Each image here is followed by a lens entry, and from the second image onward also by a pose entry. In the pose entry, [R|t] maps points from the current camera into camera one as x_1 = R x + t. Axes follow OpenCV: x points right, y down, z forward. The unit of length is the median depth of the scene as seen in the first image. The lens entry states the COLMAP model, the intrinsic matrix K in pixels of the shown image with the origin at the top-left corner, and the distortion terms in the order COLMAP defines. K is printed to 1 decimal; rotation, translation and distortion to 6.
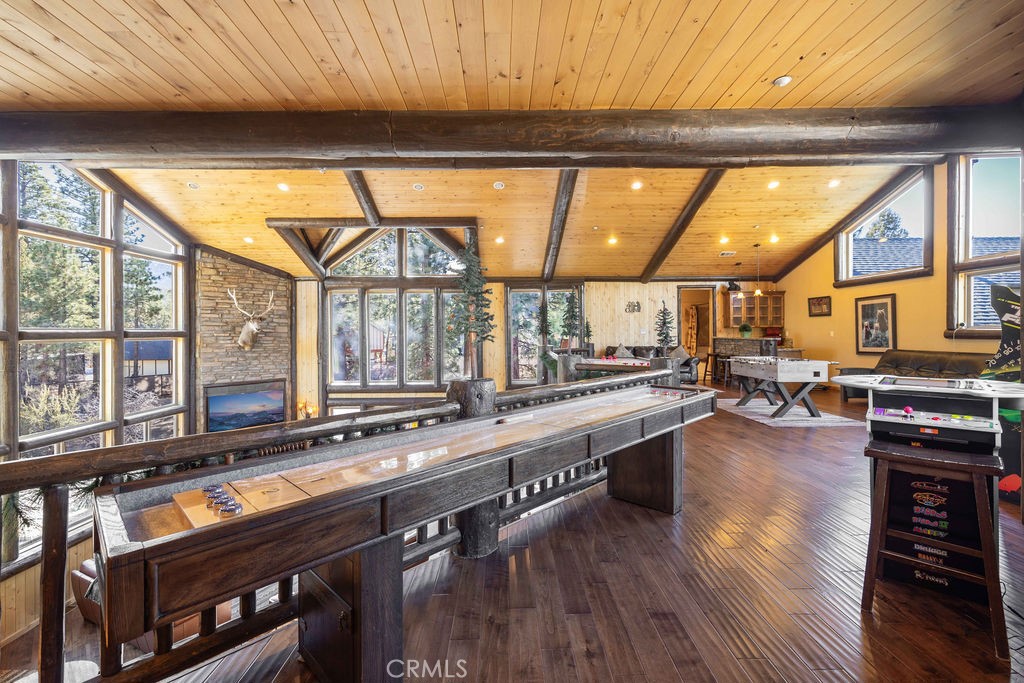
lens RADIAL K [[441.7, 0, 511.6], [0, 441.7, 335.7], [0, 0, 1]] dist [-0.001872, 0.000017]
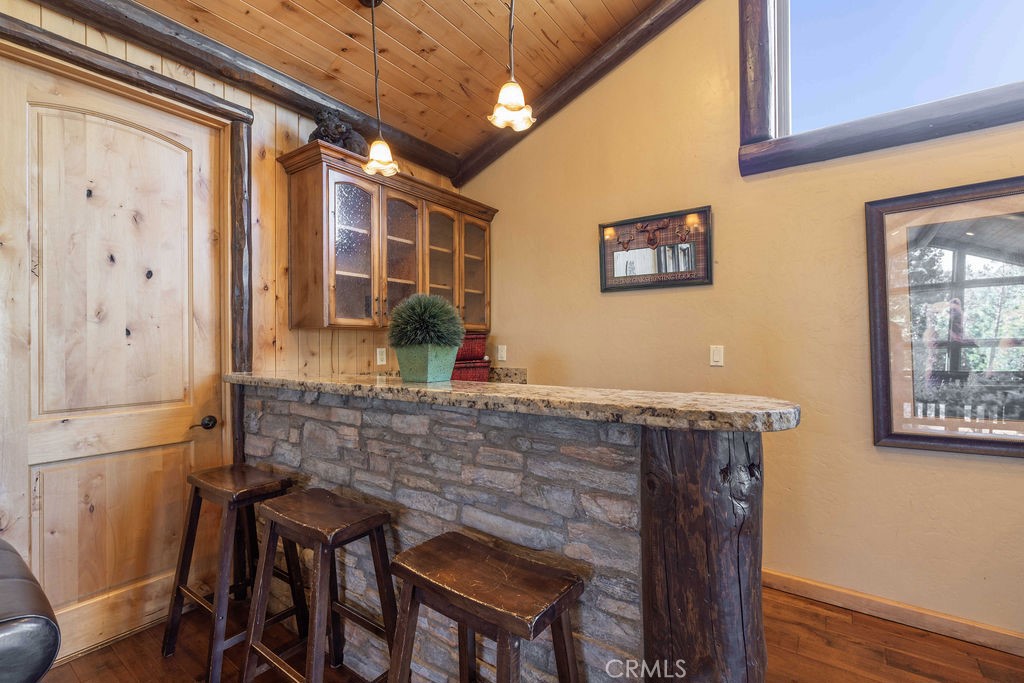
lens RADIAL K [[441.7, 0, 513.0], [0, 441.7, 338.0], [0, 0, 1]] dist [-0.001872, 0.000017]
pose [[0.580817, 0.005766, 0.814014, 0.381753], [0.006877, 0.999904, -0.011989, -0.010496], [-0.814005, 0.012561, 0.580722, 0.813672]]
